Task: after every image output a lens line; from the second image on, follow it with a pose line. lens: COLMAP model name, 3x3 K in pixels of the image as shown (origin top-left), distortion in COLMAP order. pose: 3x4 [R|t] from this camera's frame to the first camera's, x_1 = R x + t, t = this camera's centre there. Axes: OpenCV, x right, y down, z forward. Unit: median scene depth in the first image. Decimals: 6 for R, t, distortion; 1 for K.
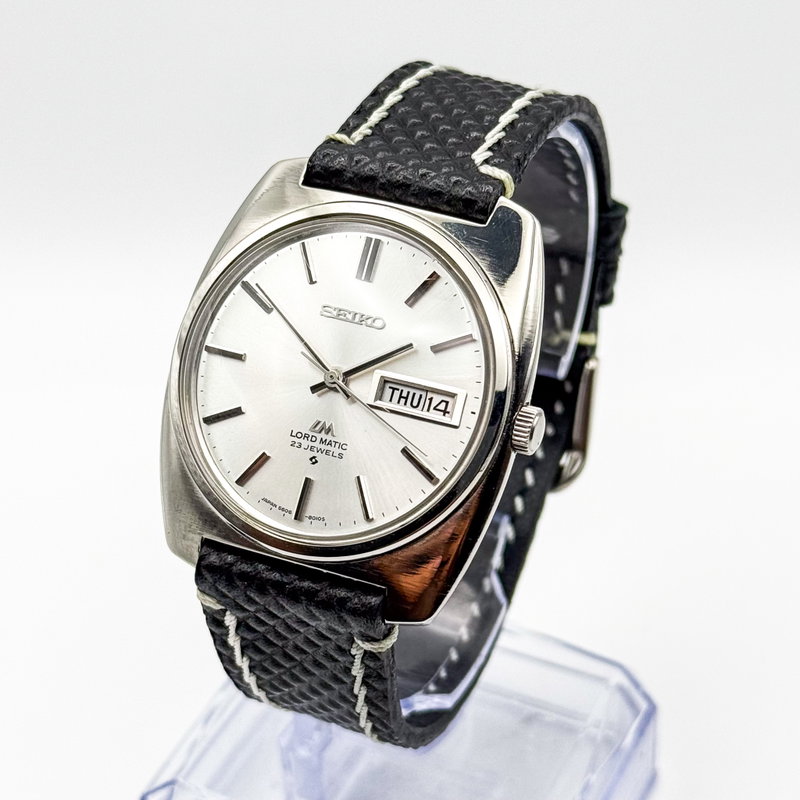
lens RADIAL K [[2222.7, 0, 427.6], [0, 2222.7, 412.4], [0, 0, 1]] dist [0.119037, 0.000000]
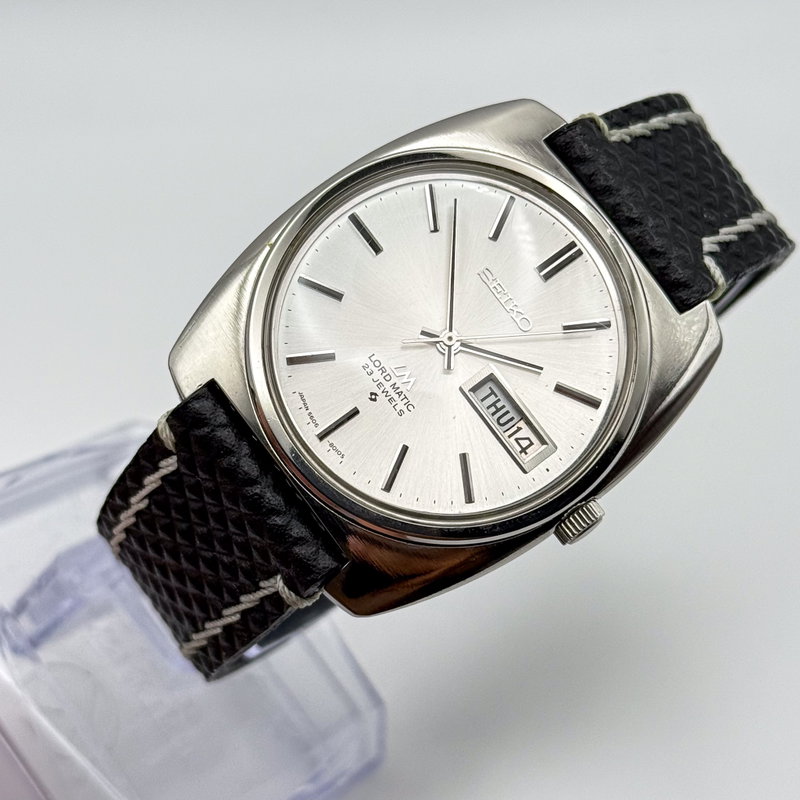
lens RADIAL K [[2222.7, 0, 398.8], [0, 2222.7, 441.2], [0, 0, 1]] dist [0.119037, 0.000000]
pose [[0.753814, 0.621506, 0.213295, -0.216110], [-0.635236, 0.772300, -0.005344, 0.032634], [-0.168049, -0.131465, 0.976973, 0.119837]]
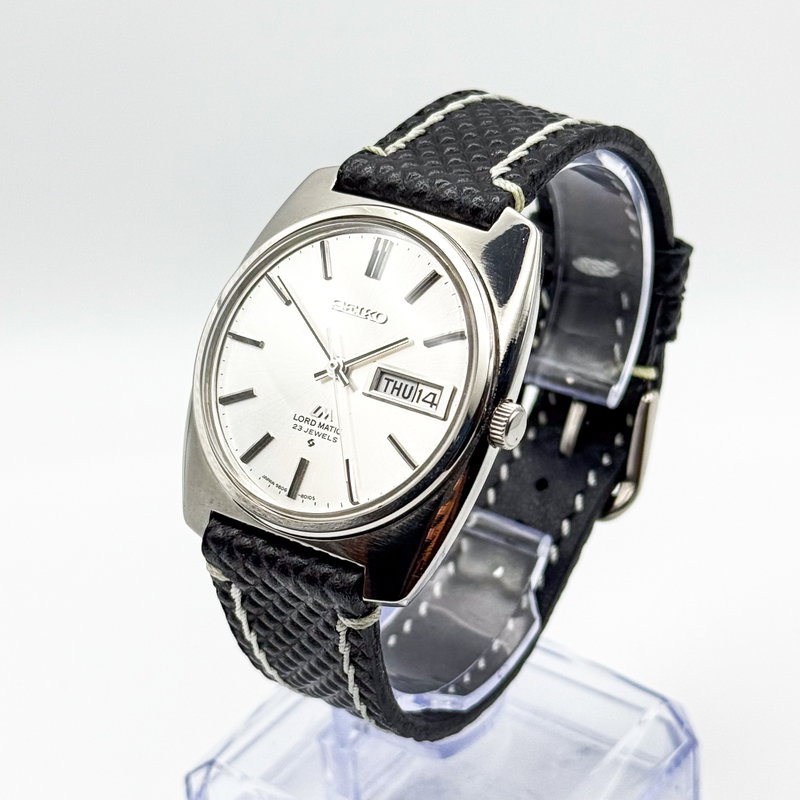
lens RADIAL K [[2222.7, 0, 399.9], [0, 2222.7, 398.1], [0, 0, 1]] dist [0.119037, 0.000000]
pose [[0.981126, 0.065718, -0.181859, 0.176546], [-0.078121, 0.995021, -0.061891, 0.060857], [0.176886, 0.074930, 0.981375, -0.035205]]
